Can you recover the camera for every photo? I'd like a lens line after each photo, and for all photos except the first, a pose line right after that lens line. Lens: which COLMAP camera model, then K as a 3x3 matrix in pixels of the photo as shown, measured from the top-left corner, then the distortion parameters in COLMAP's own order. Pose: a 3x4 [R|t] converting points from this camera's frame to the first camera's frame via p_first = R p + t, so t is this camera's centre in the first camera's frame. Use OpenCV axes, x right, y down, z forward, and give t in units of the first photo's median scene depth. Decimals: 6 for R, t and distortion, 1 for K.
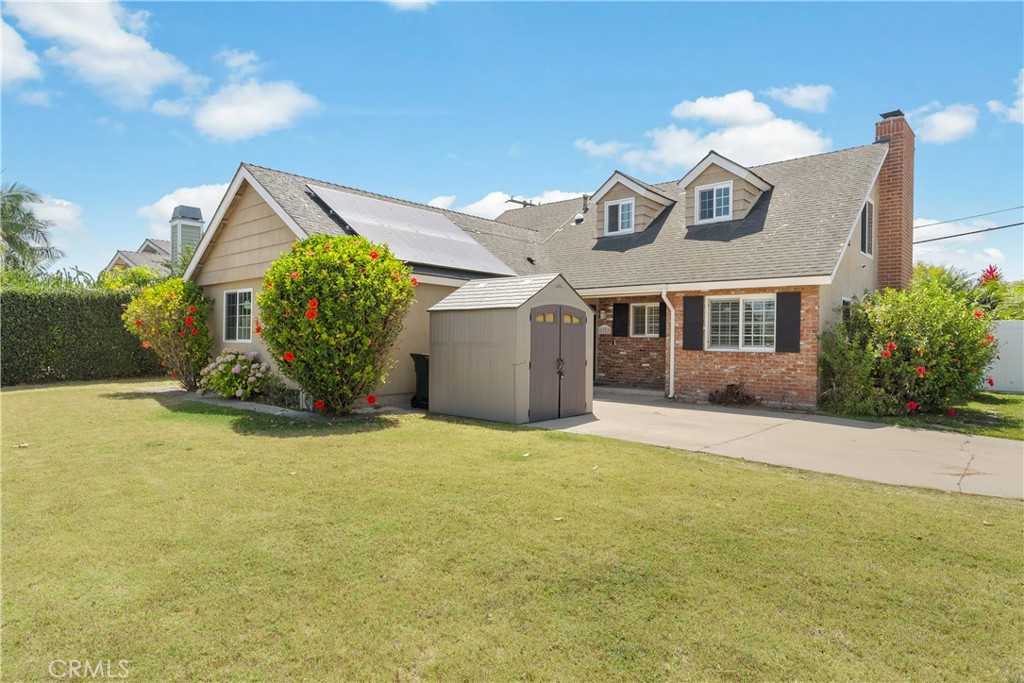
lens RADIAL K [[582.1, 0, 511.8], [0, 582.1, 342.5], [0, 0, 1]] dist [0.001417, -0.000476]
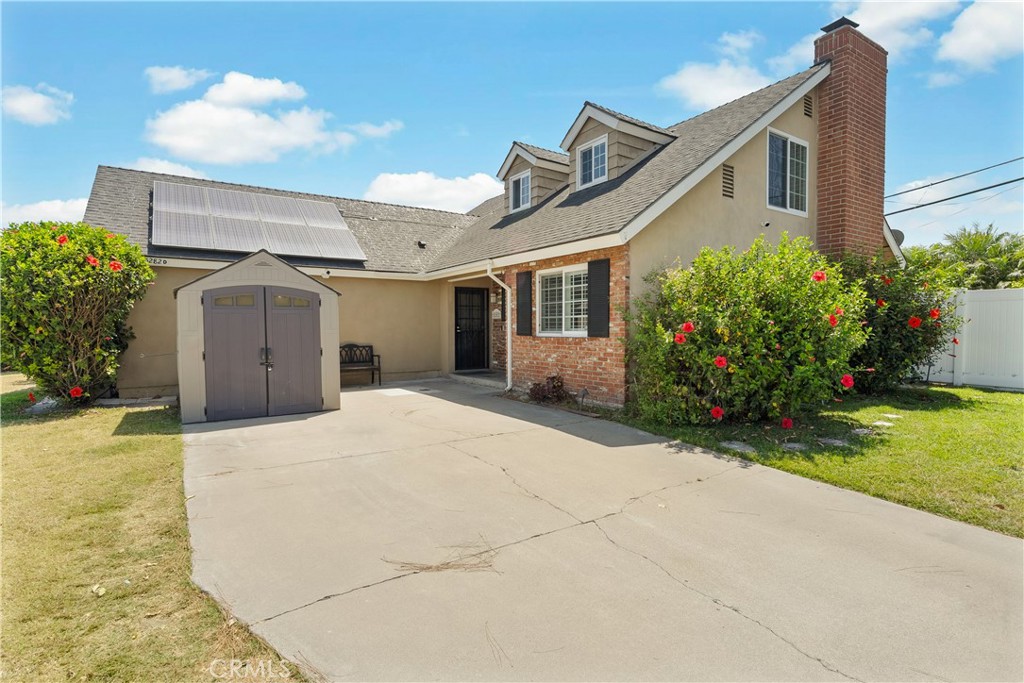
lens RADIAL K [[496.6, 0, 512.1], [0, 496.6, 340.8], [0, 0, 1]] dist [0.004835, 0.000138]
pose [[0.967939, -0.009266, -0.251015, 0.480683], [0.014859, 0.999682, 0.020394, 0.005959], [0.250746, -0.023470, 0.967768, 0.295159]]
